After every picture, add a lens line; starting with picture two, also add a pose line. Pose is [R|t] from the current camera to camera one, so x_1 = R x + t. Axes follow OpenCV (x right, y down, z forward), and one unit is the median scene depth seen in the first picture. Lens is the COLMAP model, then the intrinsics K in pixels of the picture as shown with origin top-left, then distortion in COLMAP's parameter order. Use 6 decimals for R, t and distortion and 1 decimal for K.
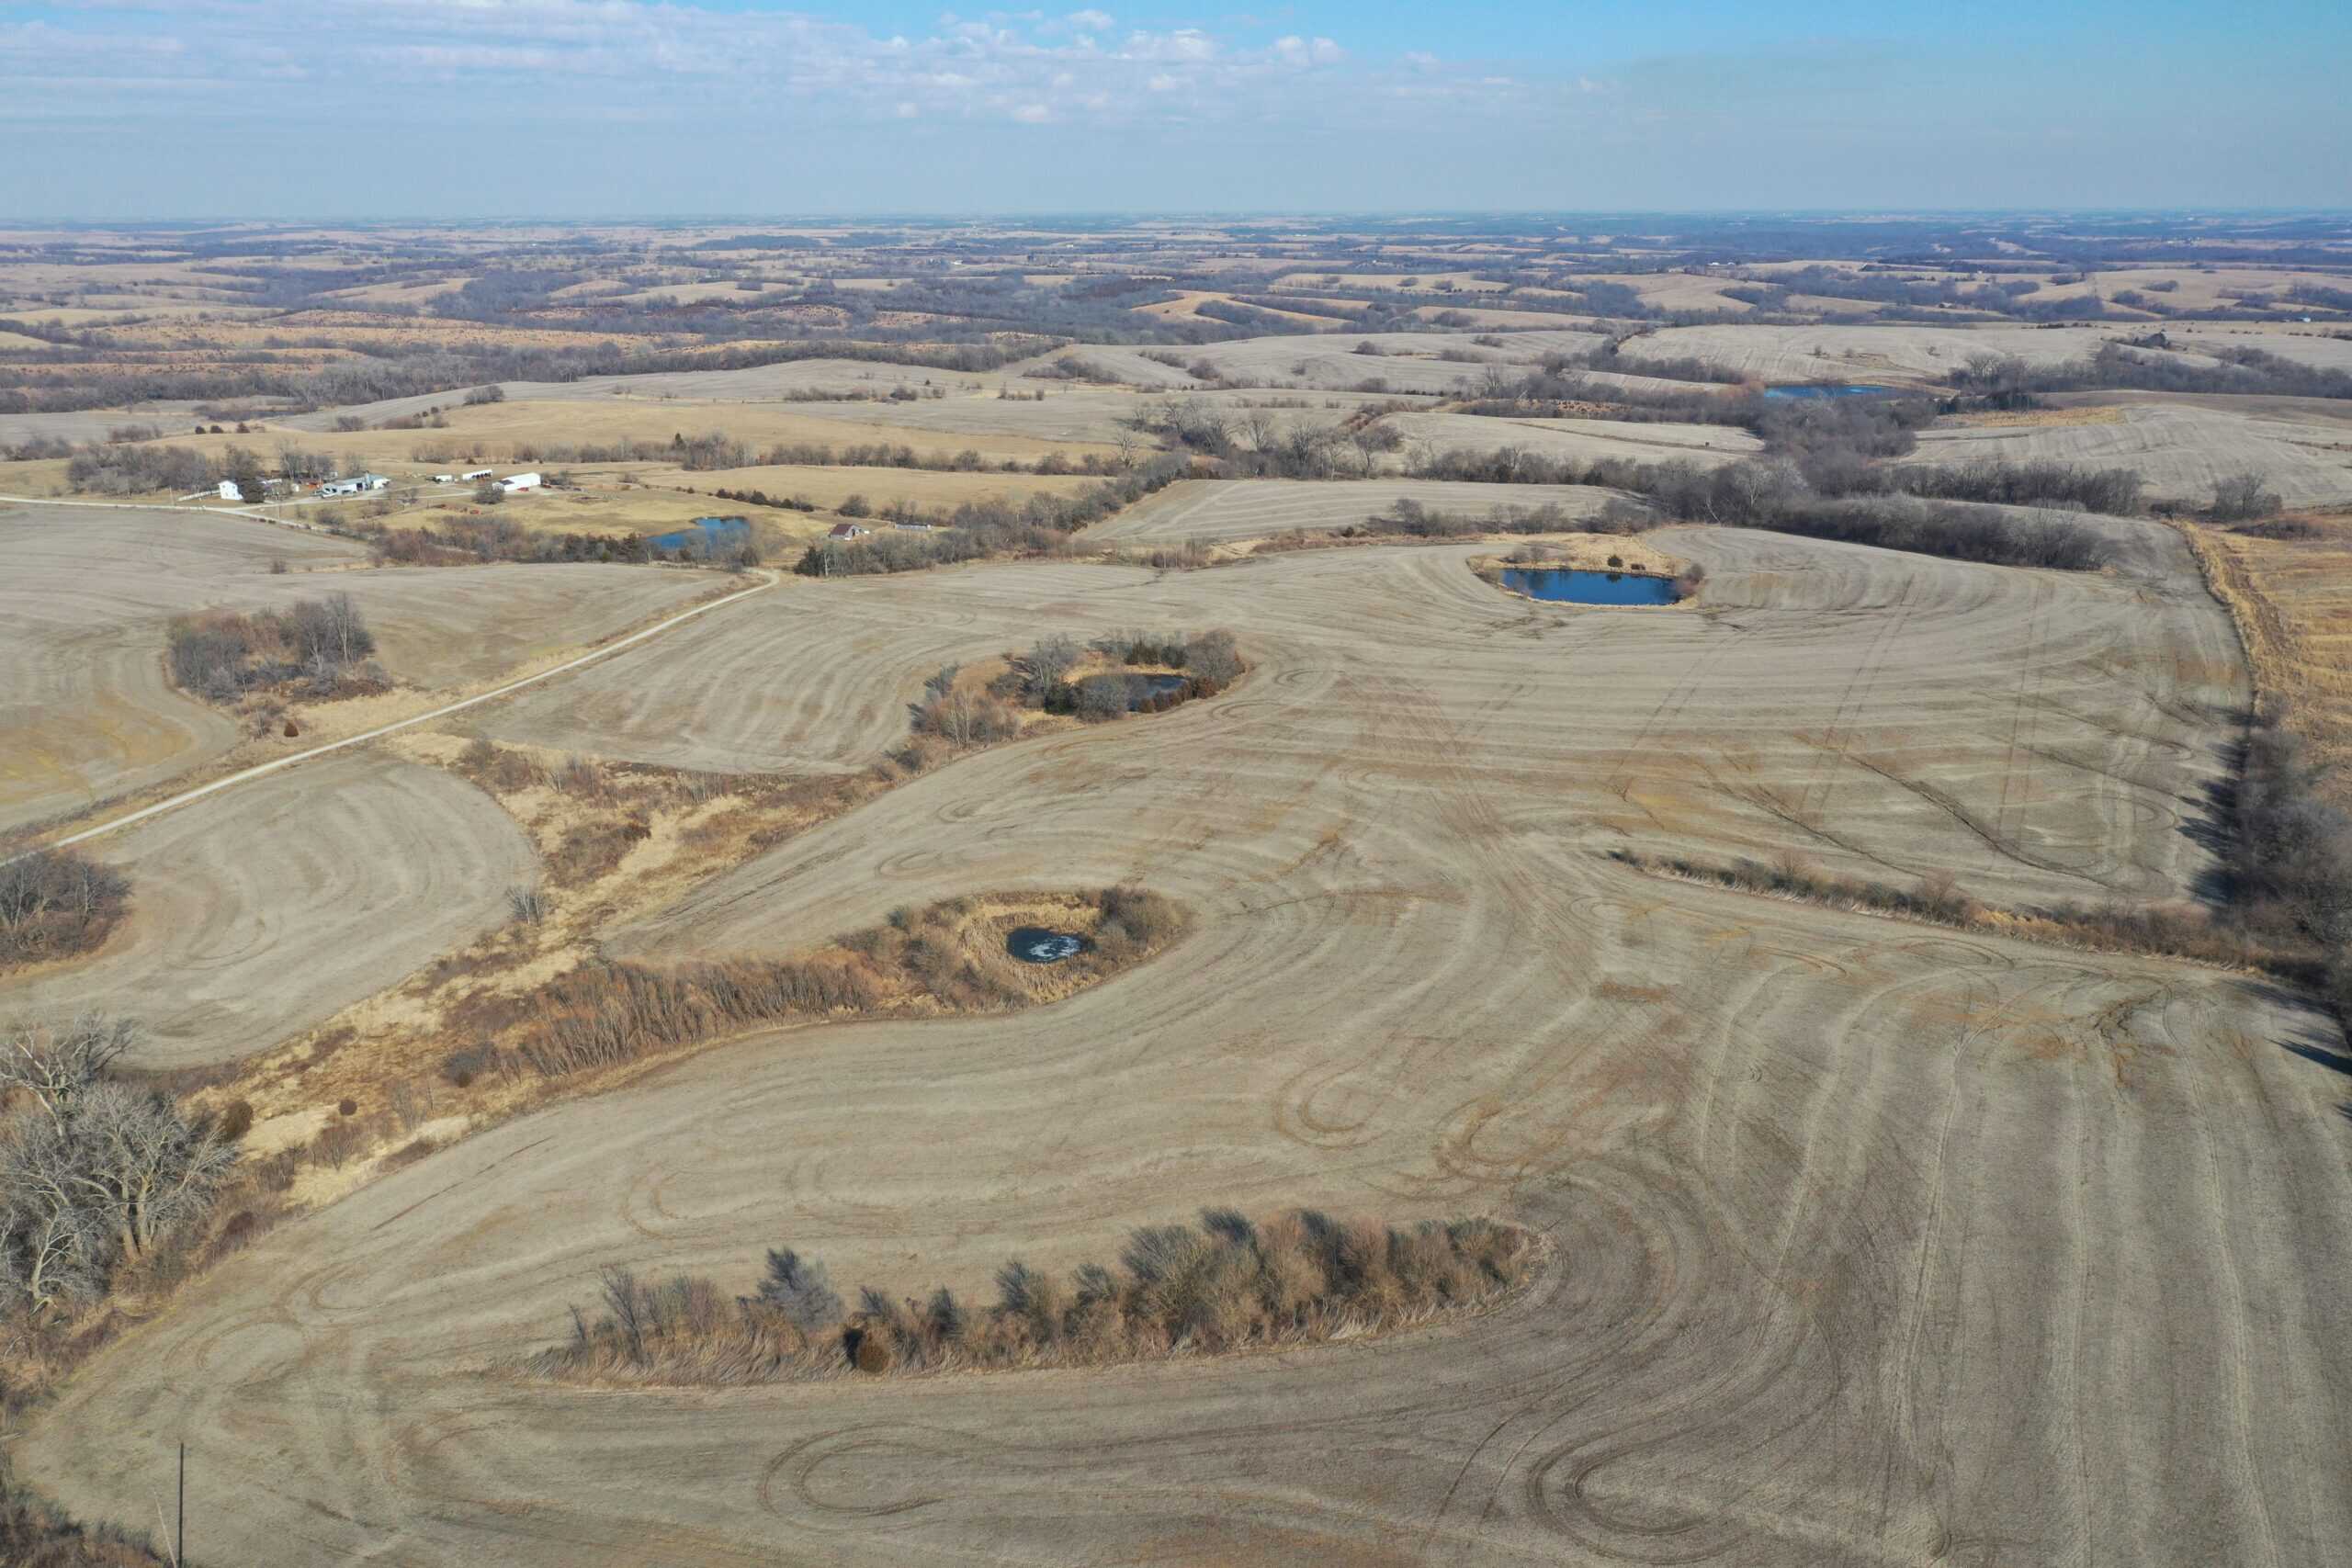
lens RADIAL K [[1861.6, 0, 1164.1], [0, 1861.6, 784.8], [0, 0, 1]] dist [-0.005821, 0.002605]
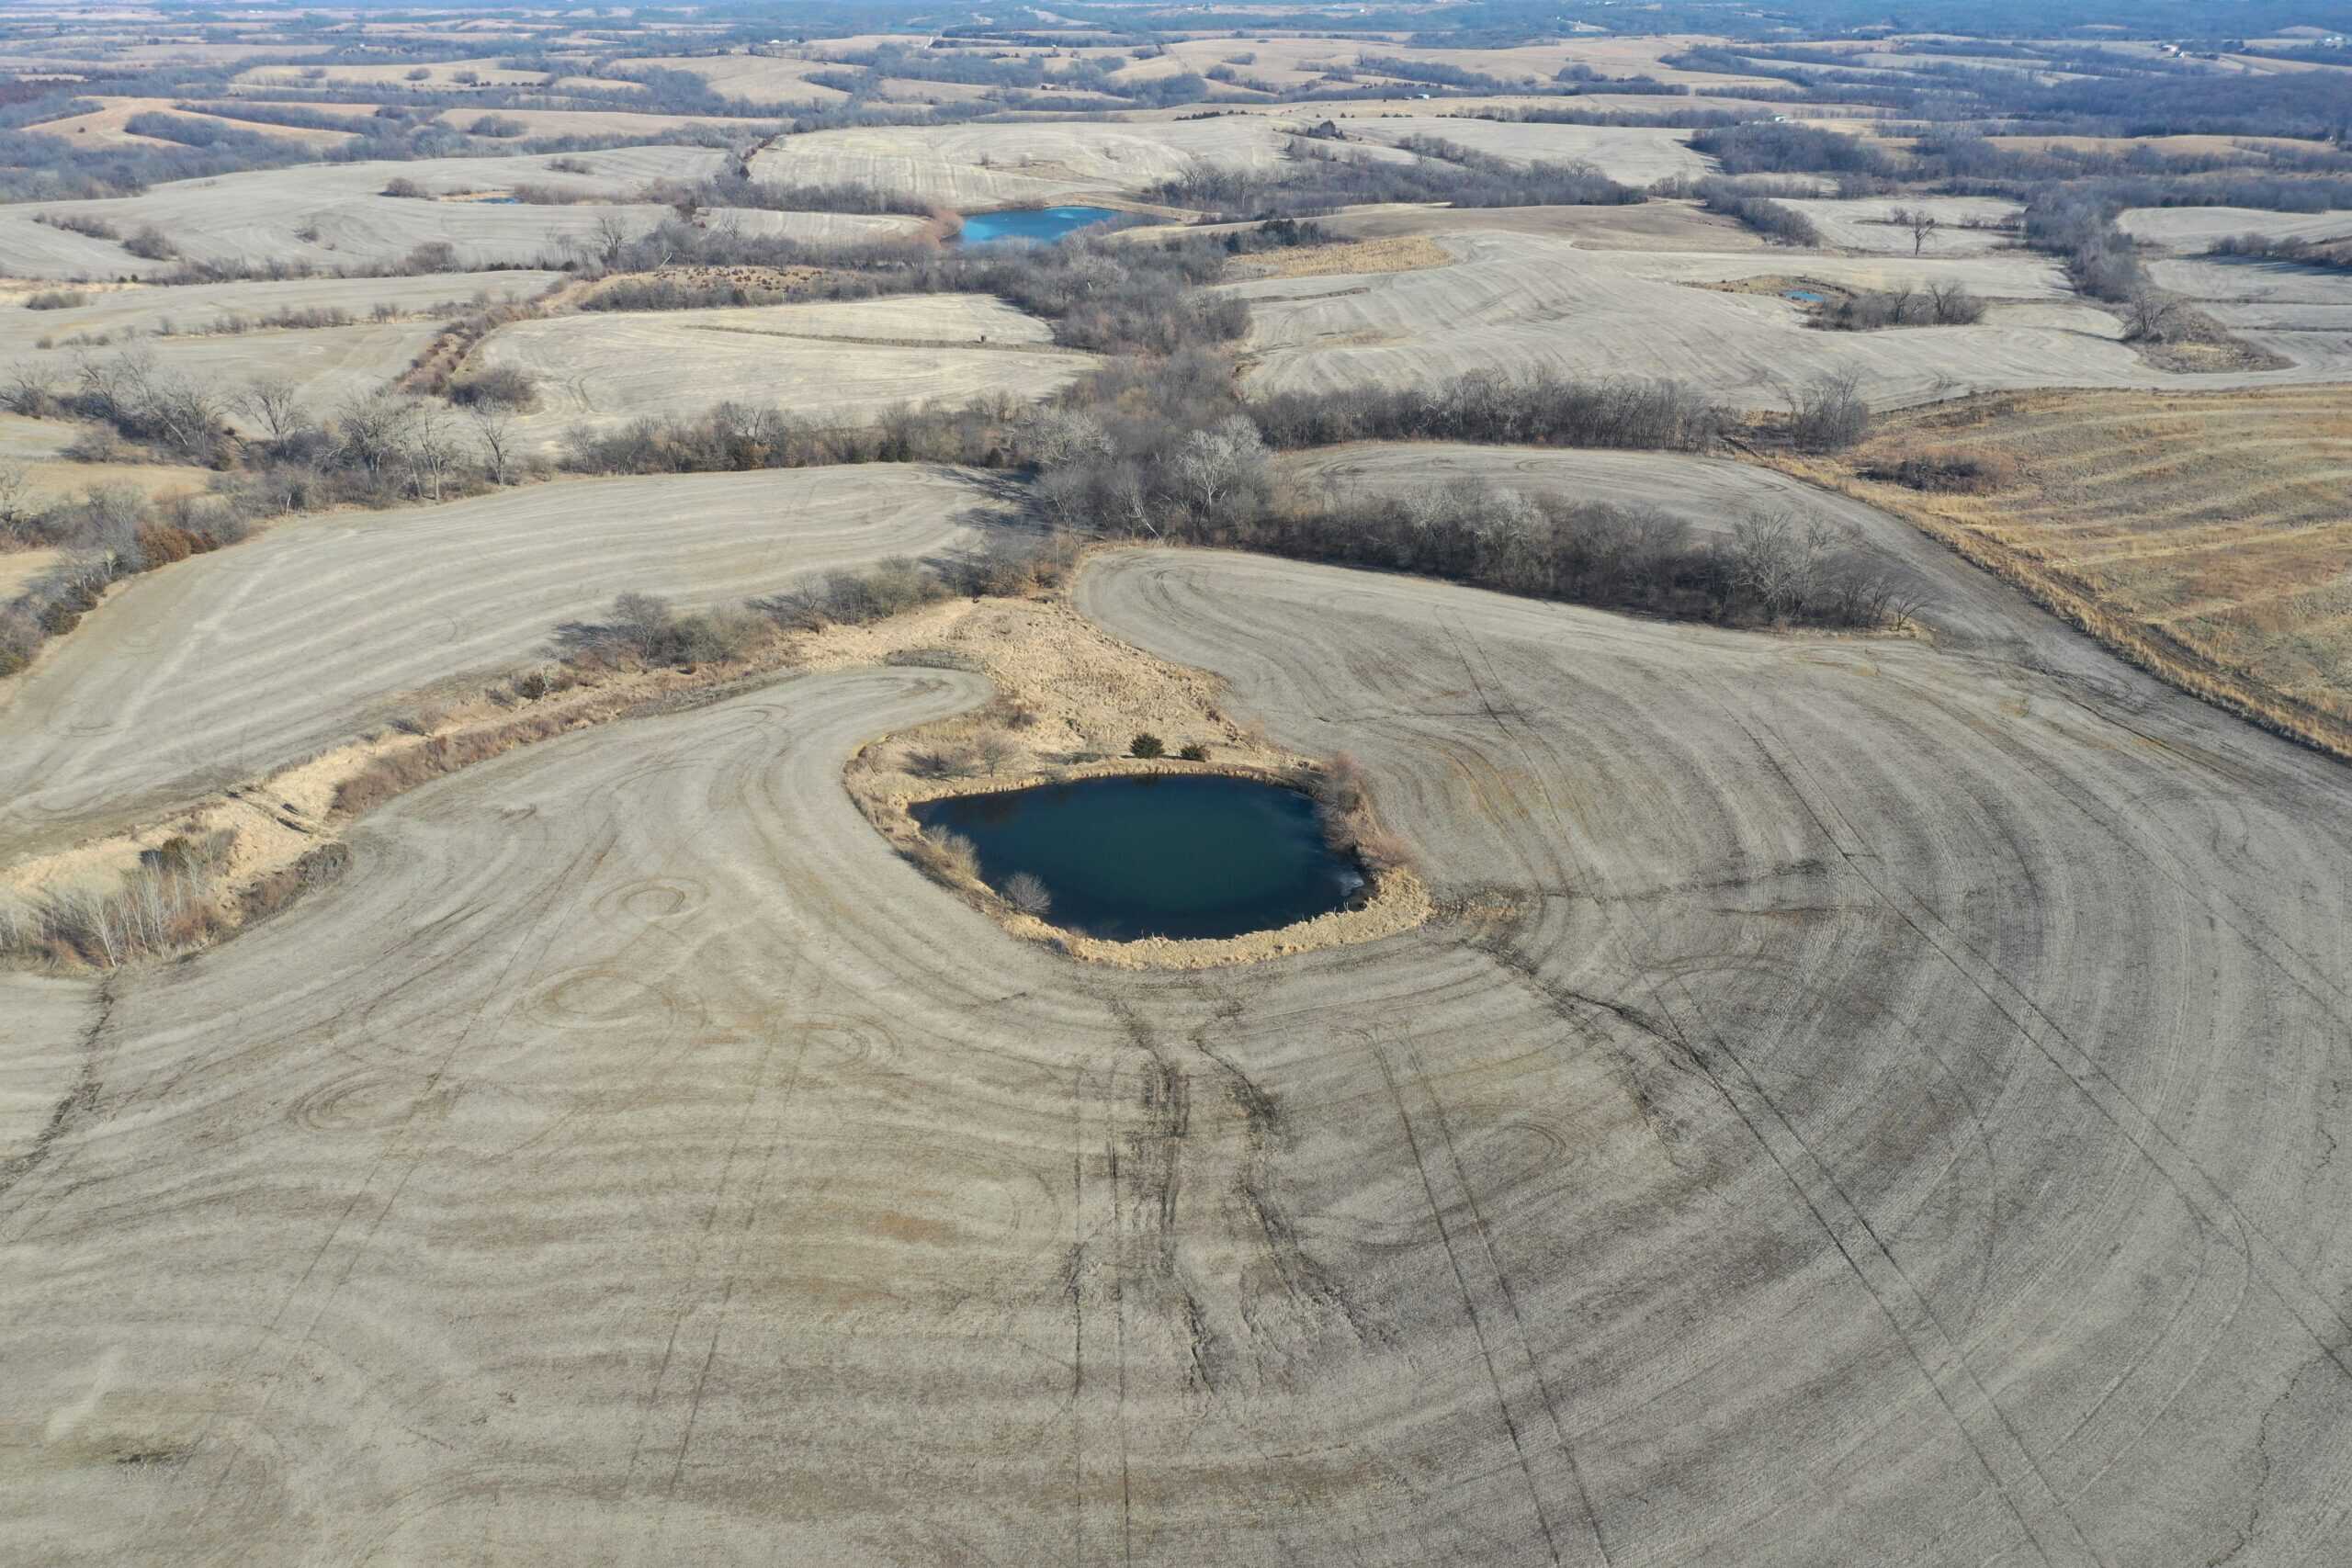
lens RADIAL K [[1861.6, 0, 1168.6], [0, 1861.6, 780.1], [0, 0, 1]] dist [-0.005821, 0.002605]
pose [[0.878583, -0.191982, 0.437303, 0.027878], [0.143740, 0.979487, 0.141221, -0.156735], [-0.455445, -0.061216, 0.888157, 0.492267]]
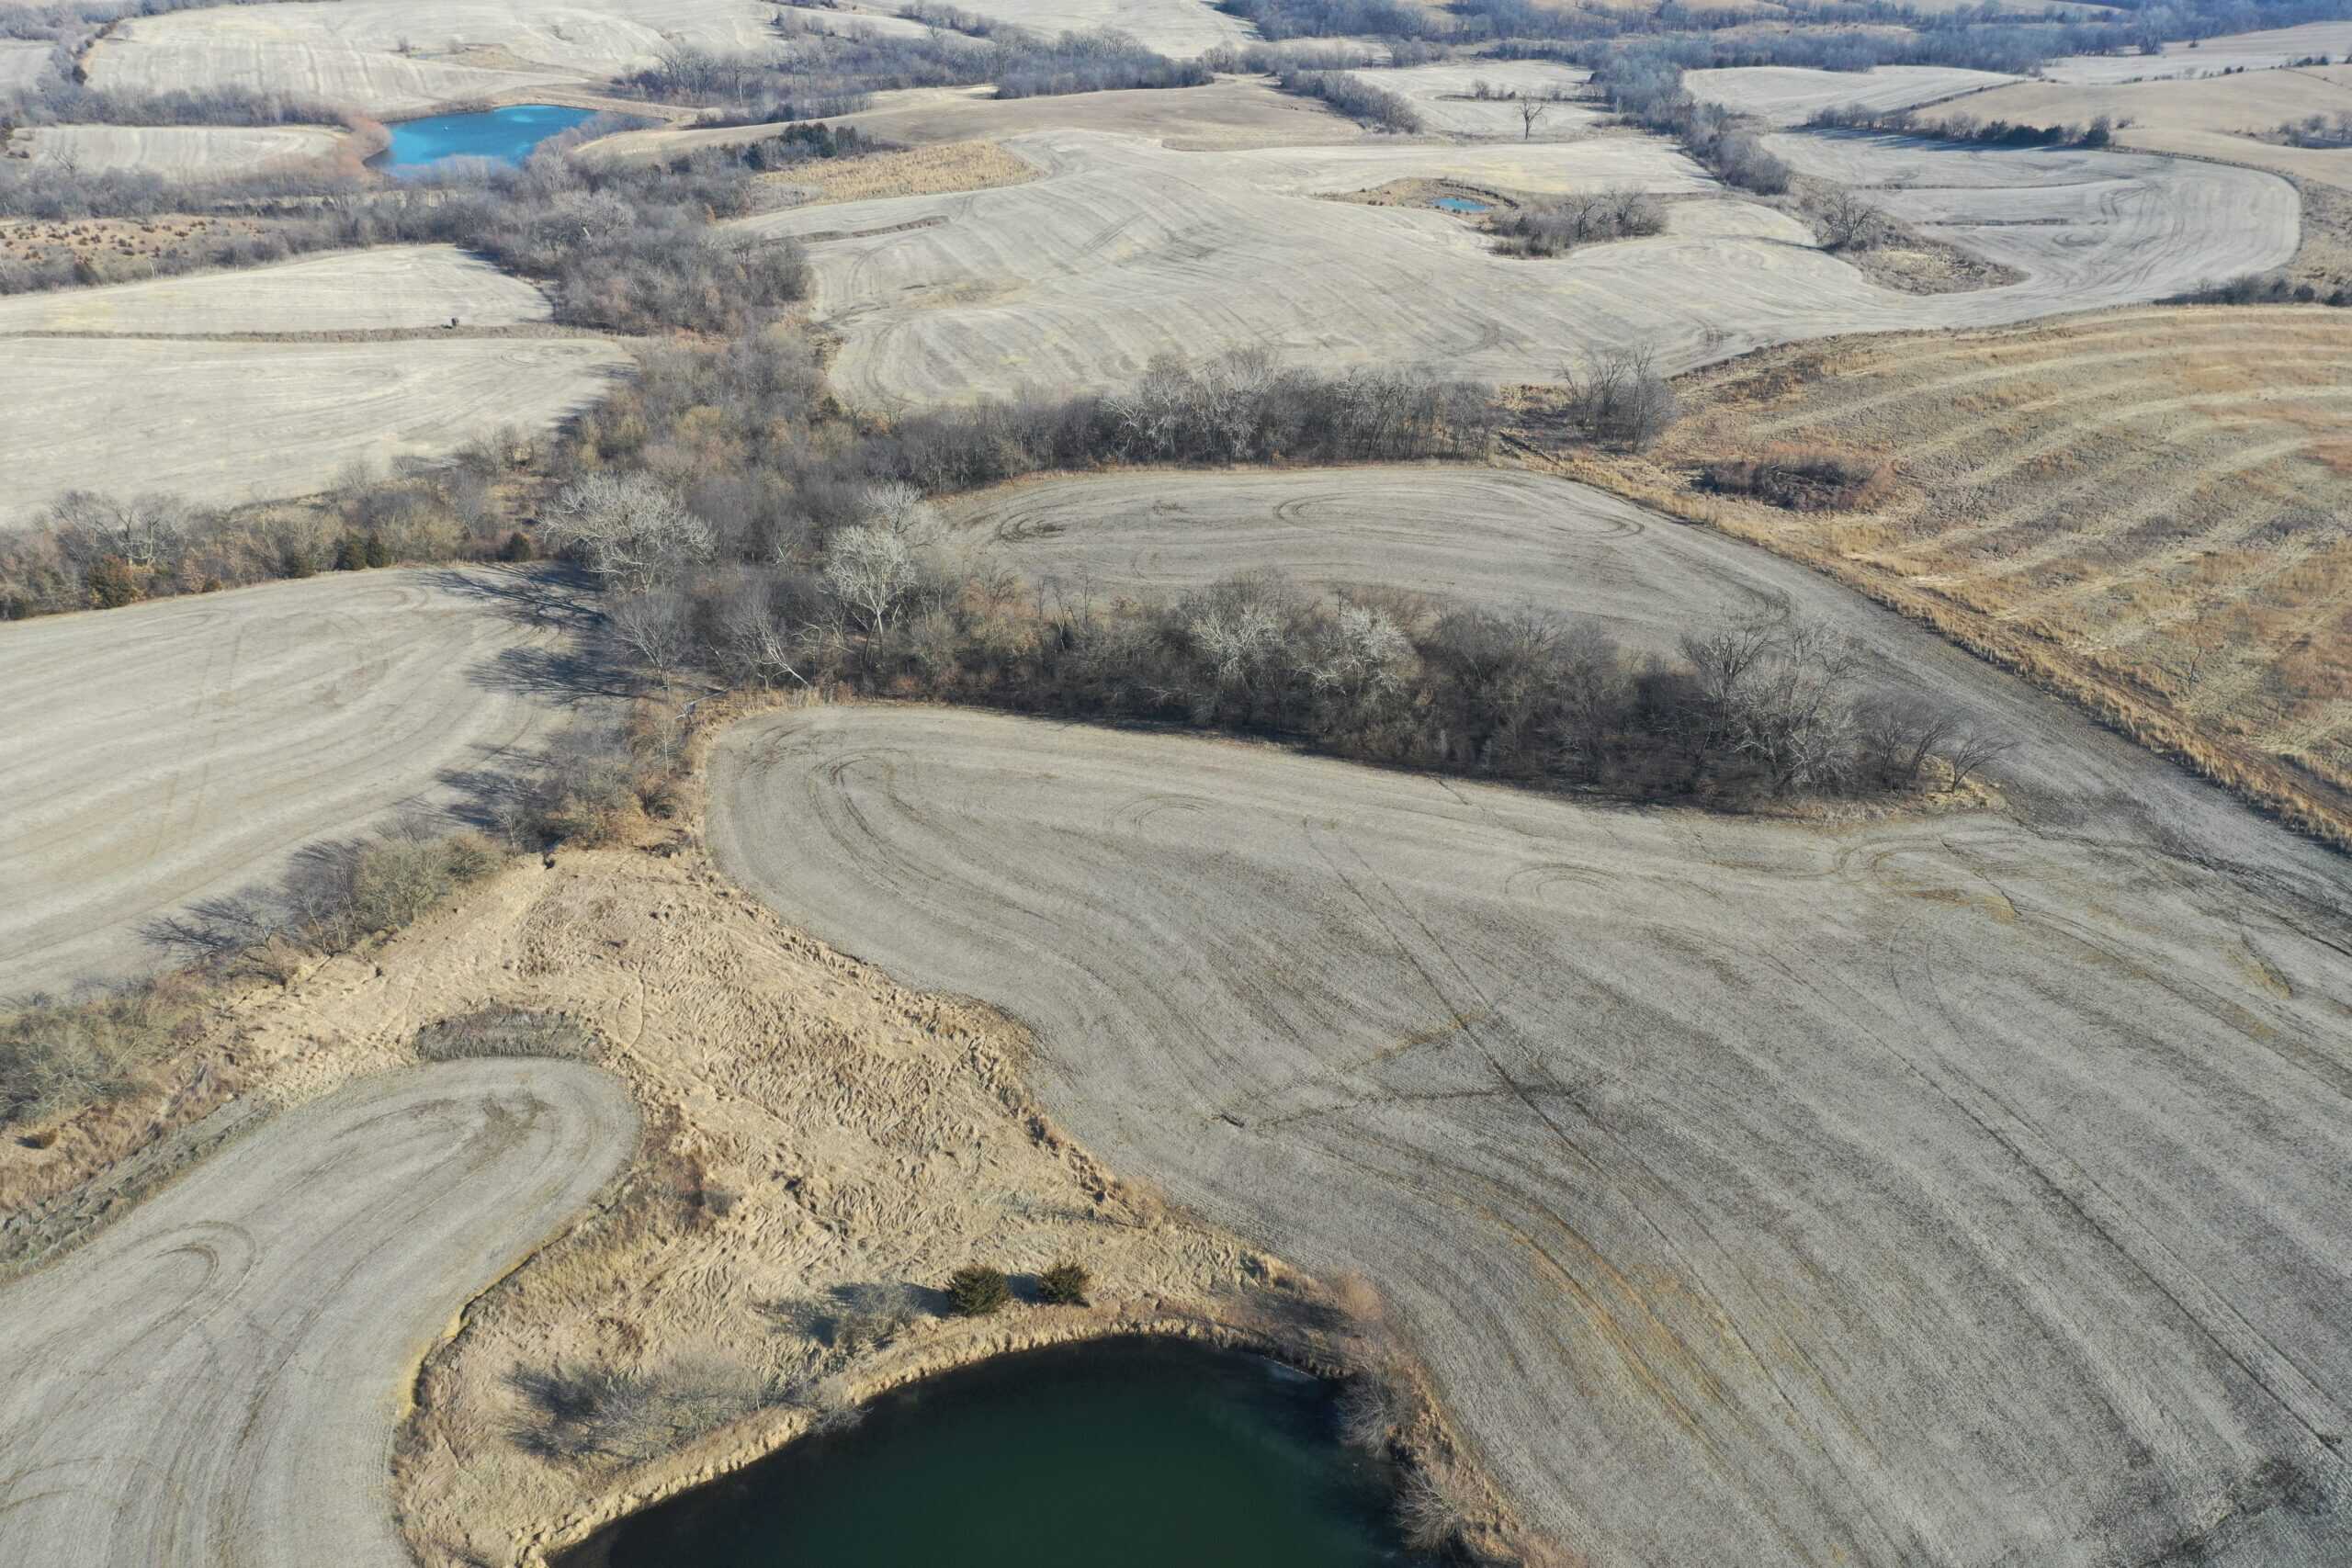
lens RADIAL K [[1861.6, 0, 1168.4], [0, 1861.6, 779.1], [0, 0, 1]] dist [-0.005821, 0.002605]
pose [[0.712655, -0.321874, 0.623314, 0.104802], [0.204895, 0.945286, 0.253874, -0.218623], [-0.670926, -0.053211, 0.739613, 0.690435]]
